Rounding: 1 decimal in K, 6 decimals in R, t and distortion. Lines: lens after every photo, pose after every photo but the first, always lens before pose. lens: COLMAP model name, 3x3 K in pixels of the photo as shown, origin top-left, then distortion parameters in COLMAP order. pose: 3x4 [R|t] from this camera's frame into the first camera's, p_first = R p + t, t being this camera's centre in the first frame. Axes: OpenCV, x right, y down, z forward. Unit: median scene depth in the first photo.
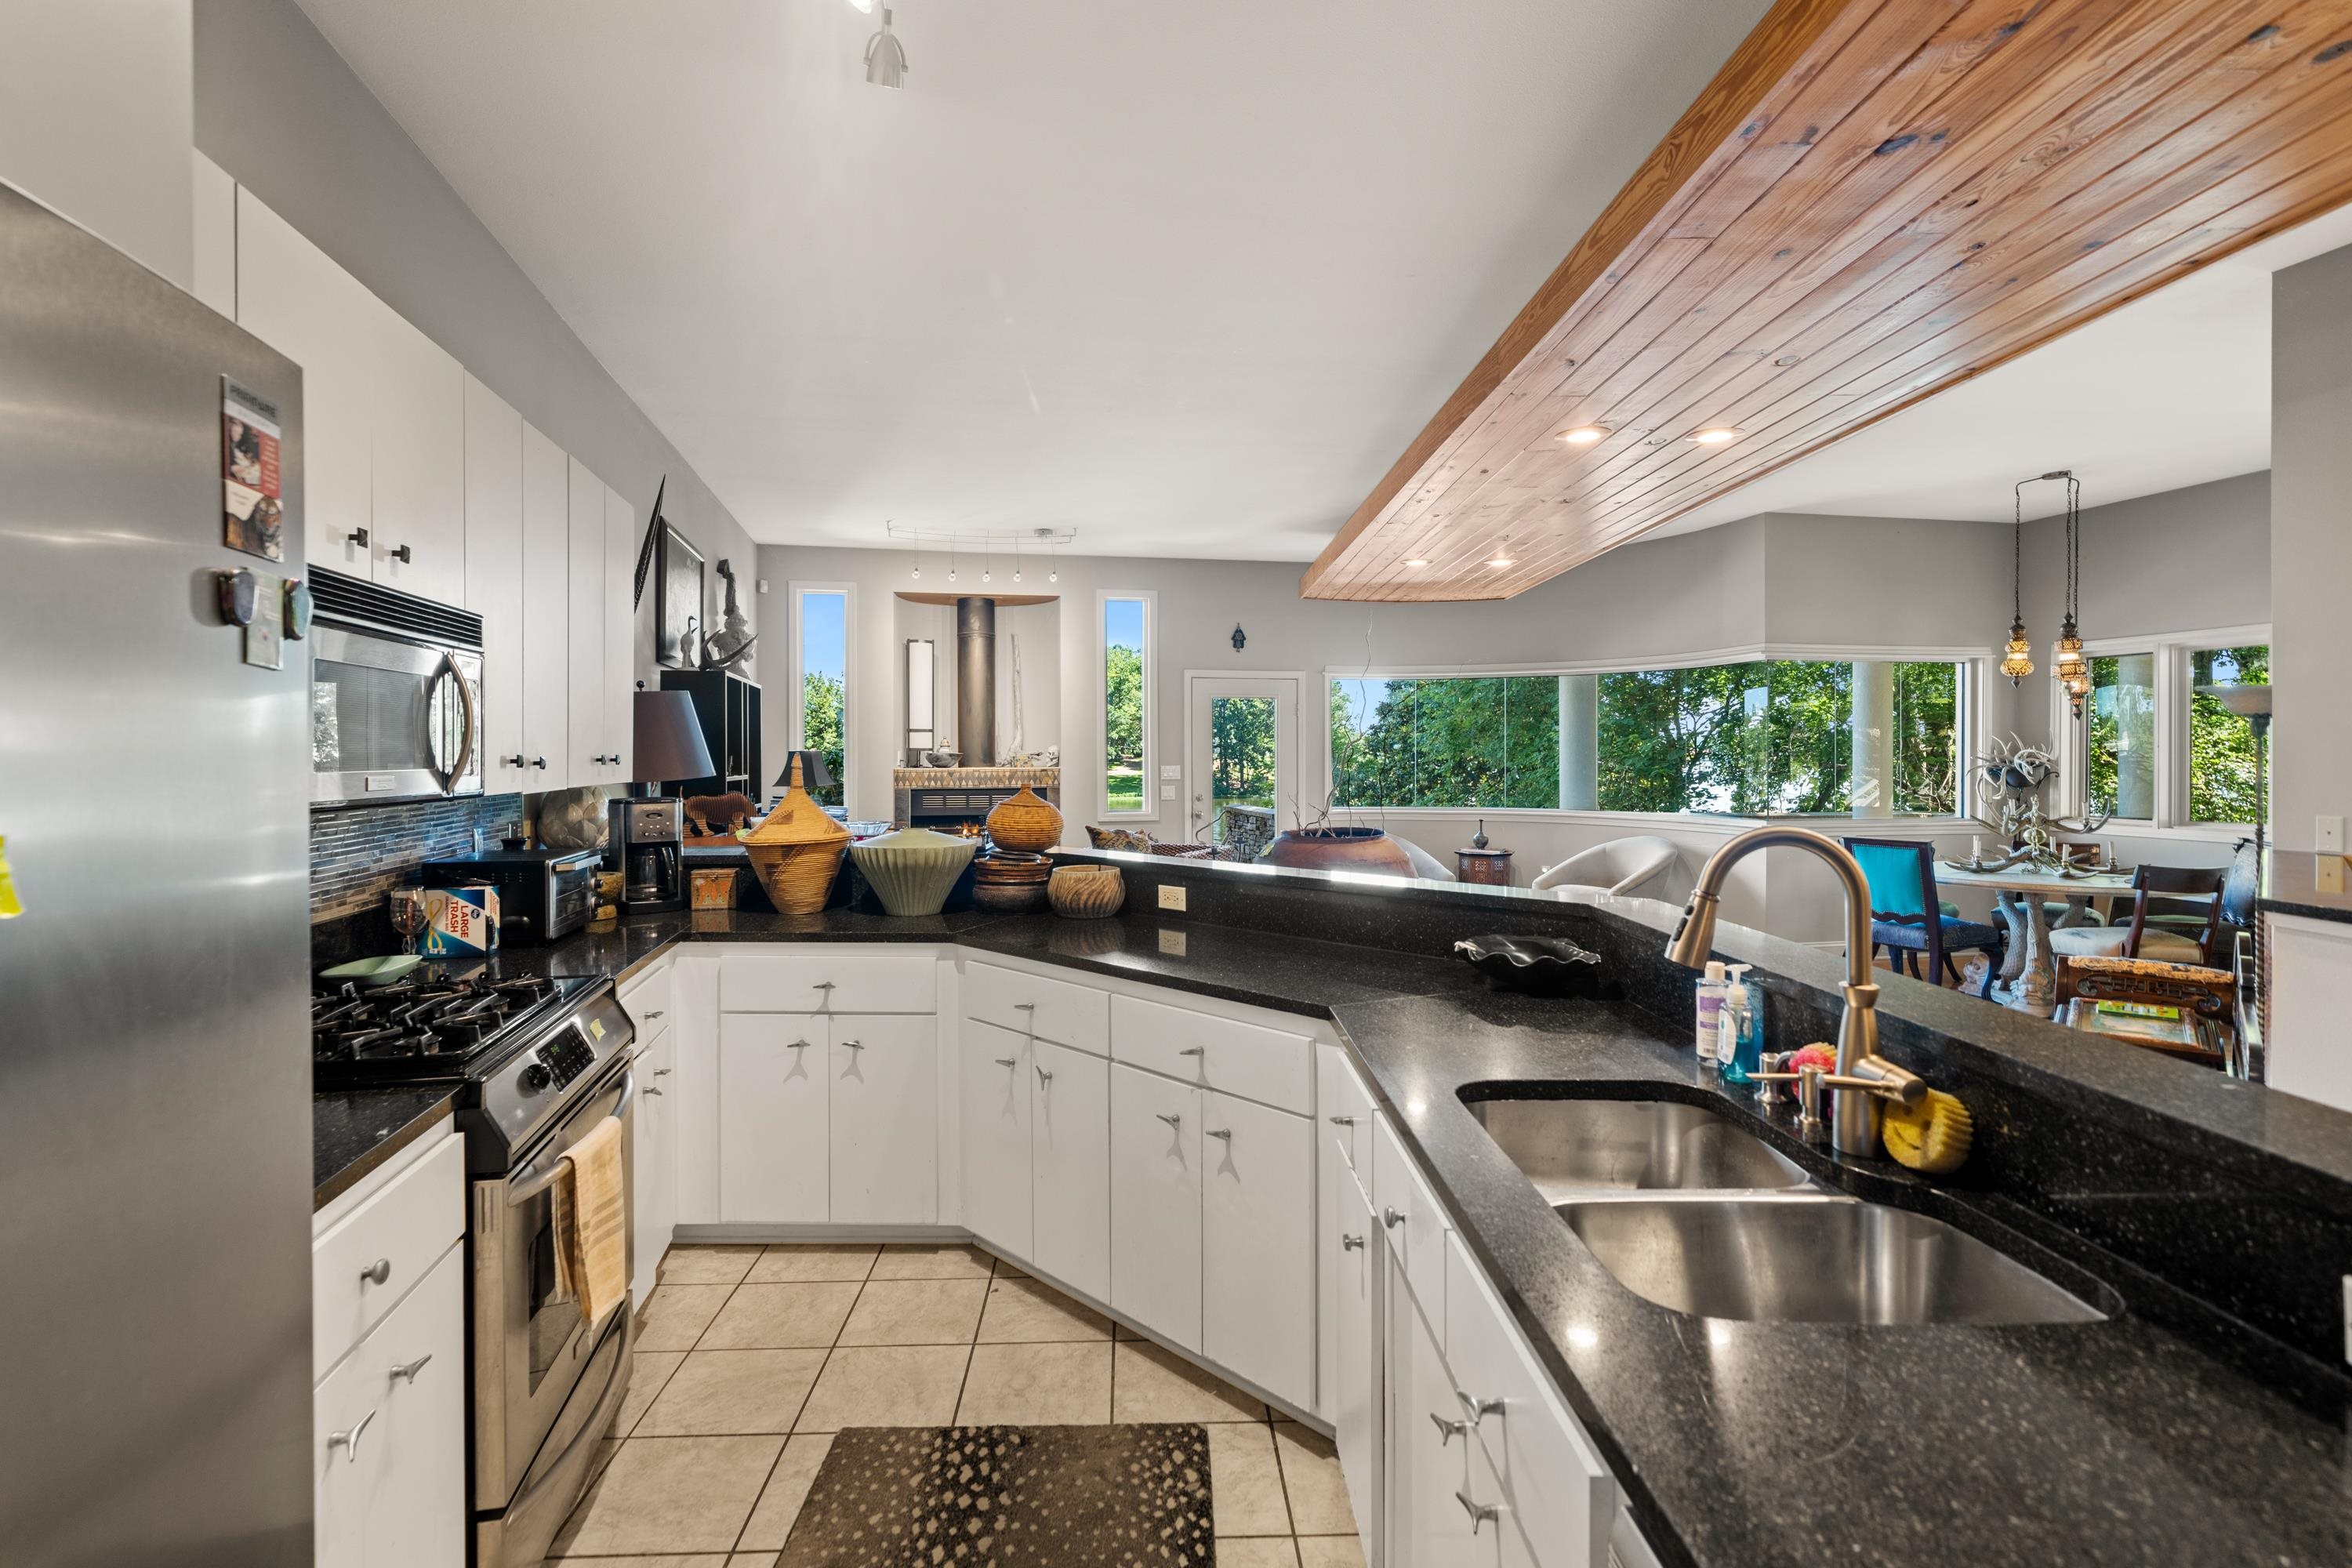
lens RADIAL K [[1100.2, 0, 1164.0], [0, 1100.2, 762.5], [0, 0, 1]] dist [0.000854, 0.000286]
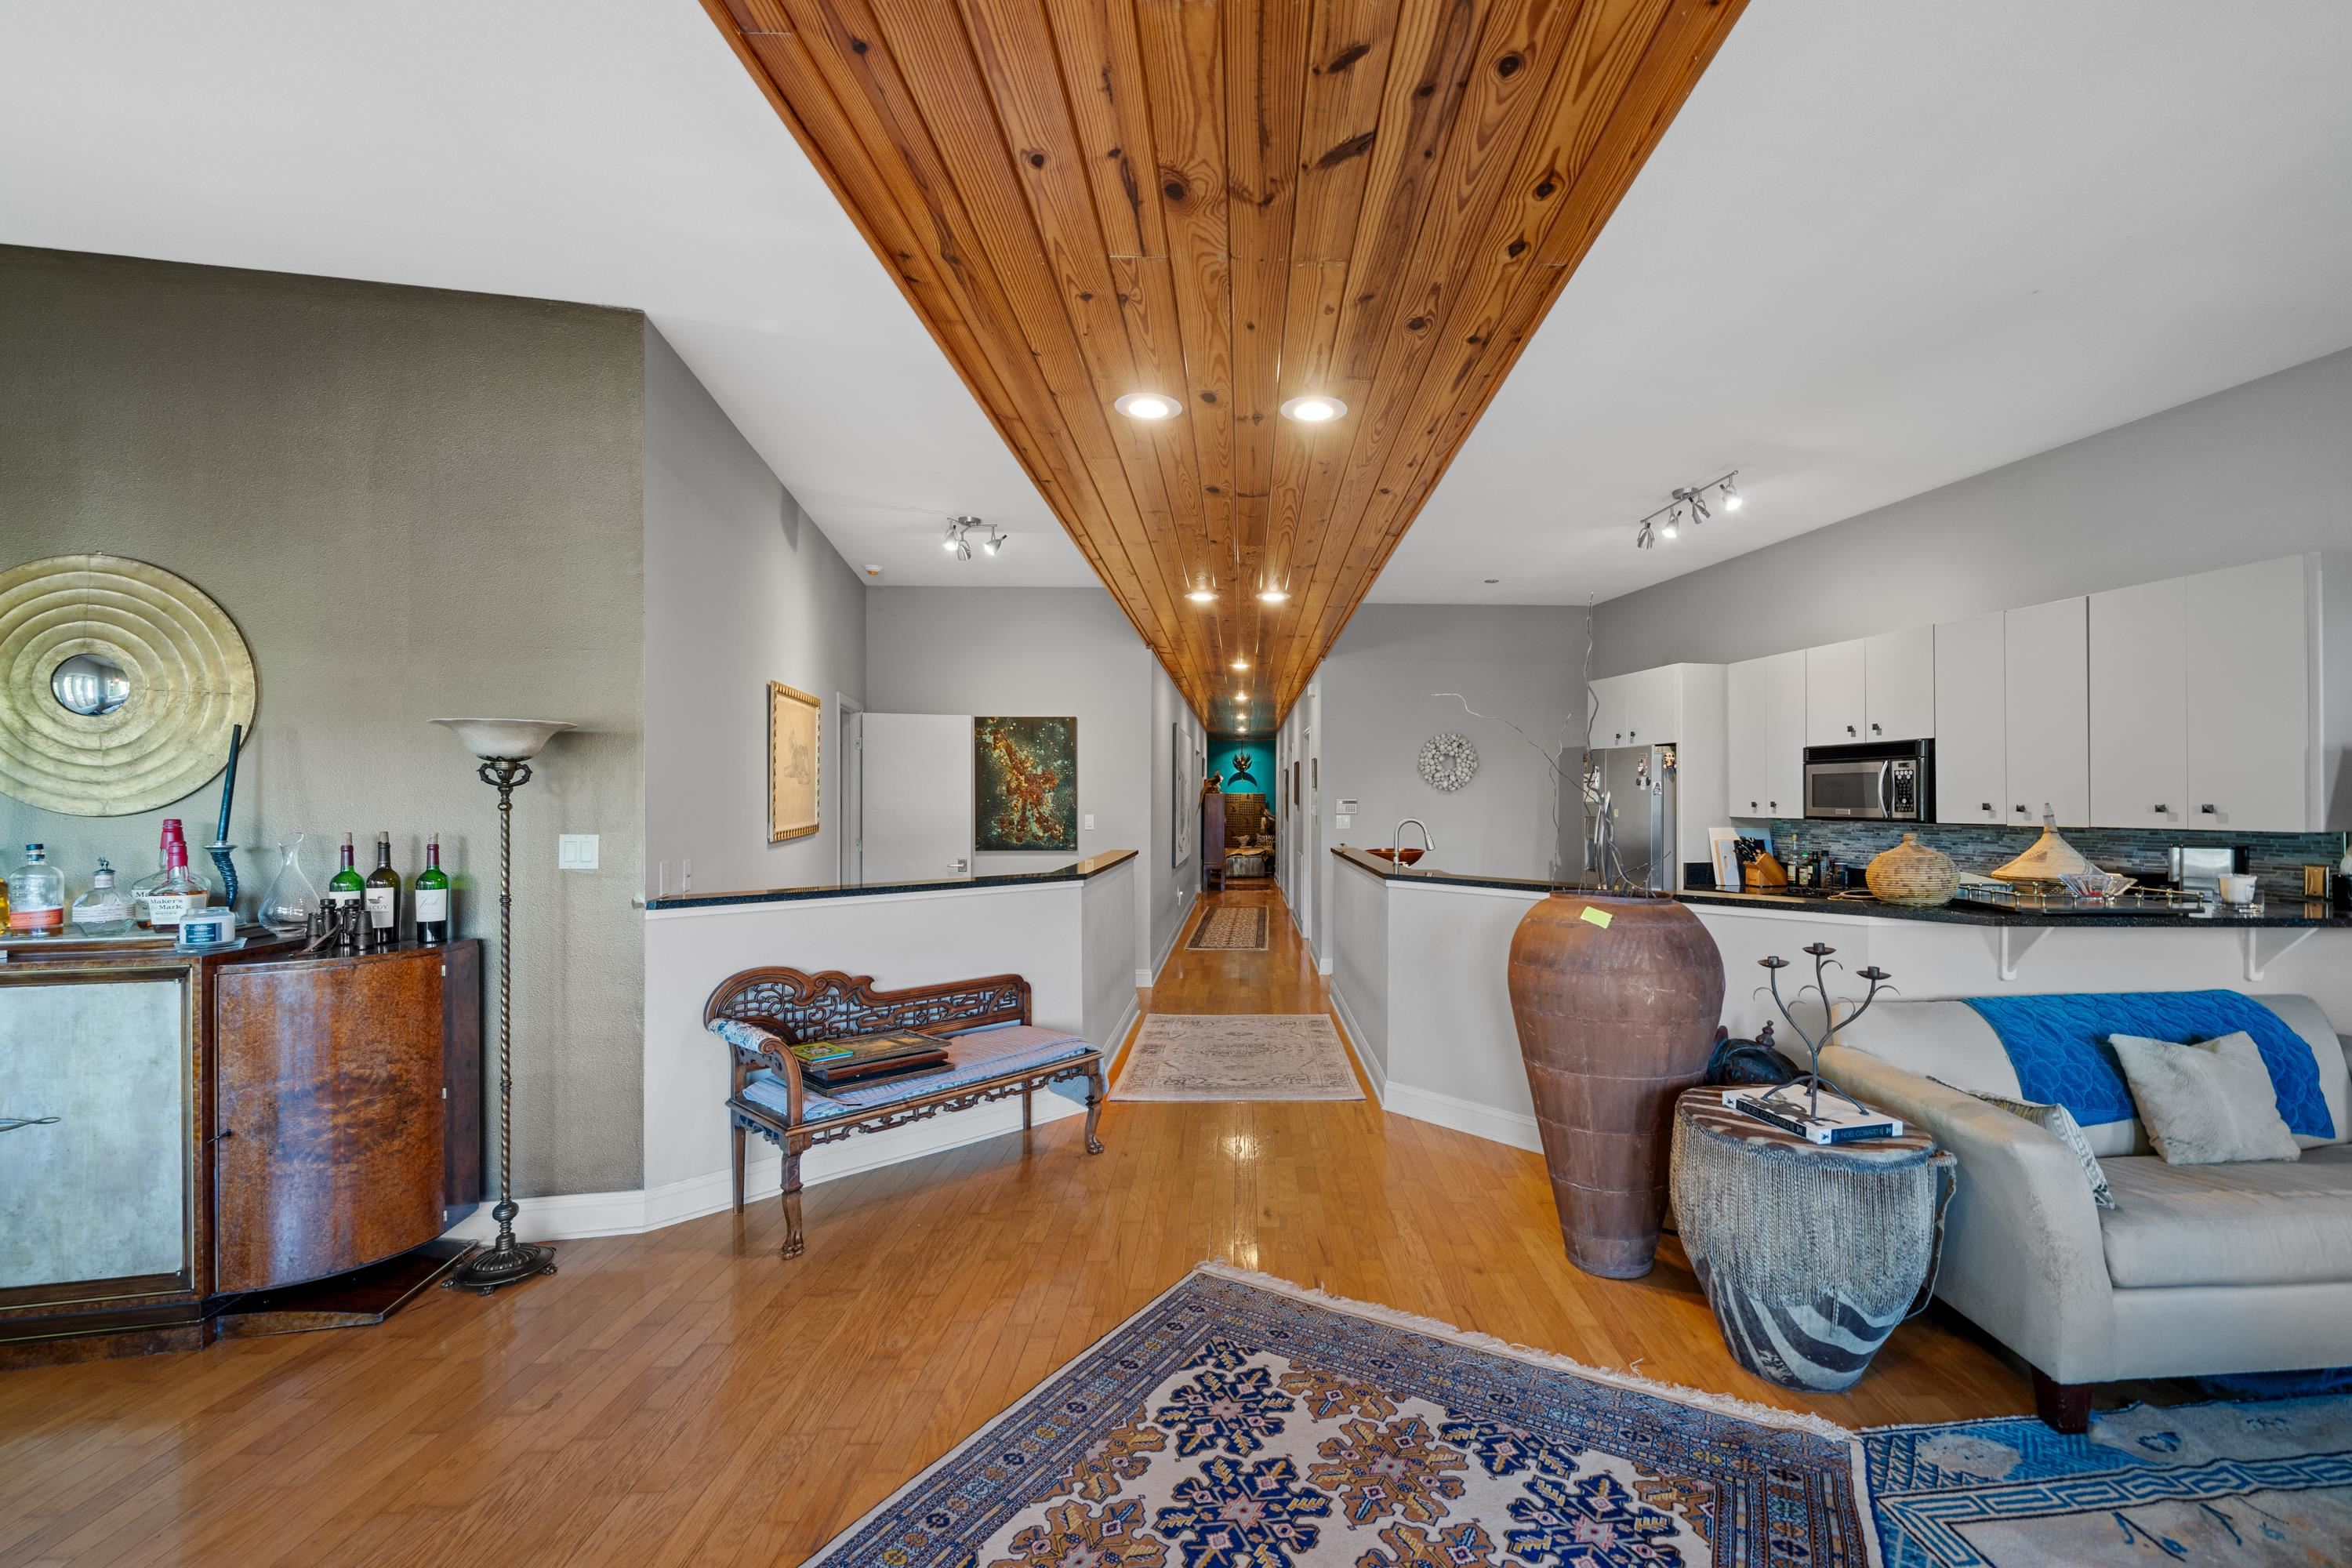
lens RADIAL K [[979.5, 0, 1269.8], [0, 979.5, 803.3], [0, 0, 1]] dist [-0.001342, 0.000176]
pose [[-0.999610, 0.001160, -0.027885, 0.284069], [0.000799, 0.999916, 0.012960, -0.011930], [0.027898, 0.012932, -0.999527, 1.131646]]
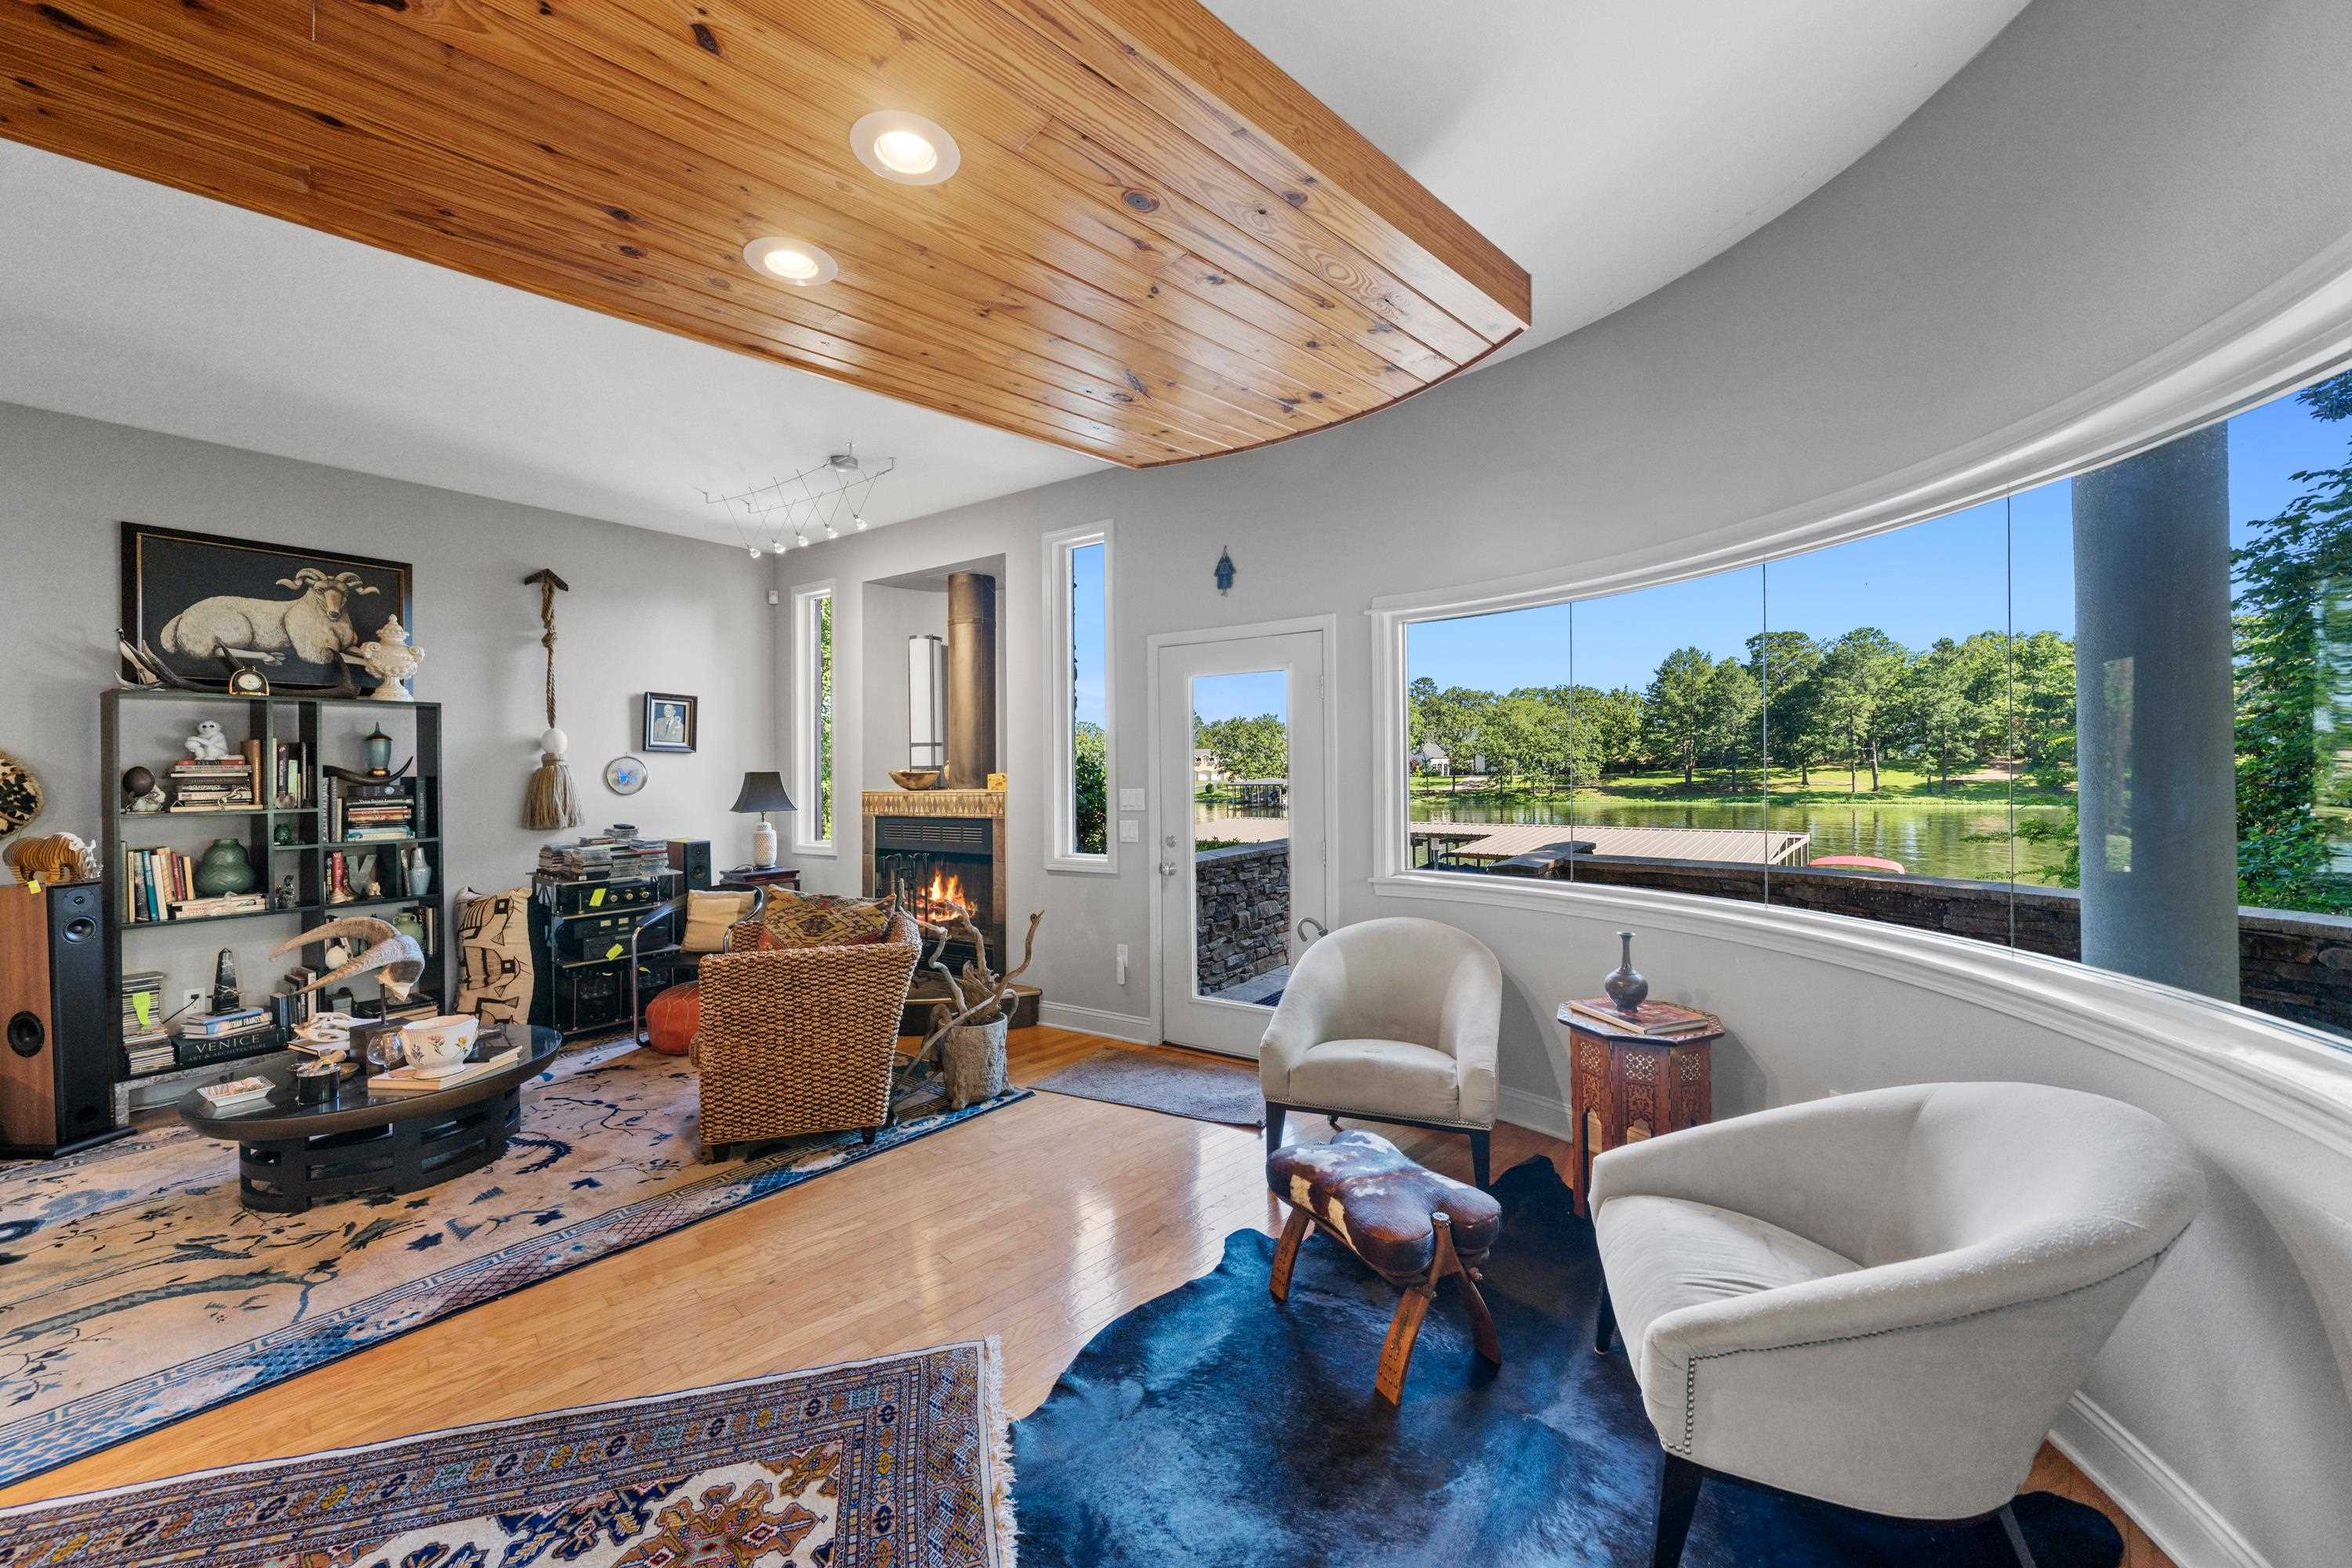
lens RADIAL K [[902.5, 0, 1177.7], [0, 902.5, 769.0], [0, 0, 1]] dist [-0.003535, 0.000836]
pose [[0.701259, -0.009017, -0.712849, 0.584395], [0.009530, 0.999949, -0.003273, -0.009732], [0.712843, -0.004498, 0.701309, 0.958454]]
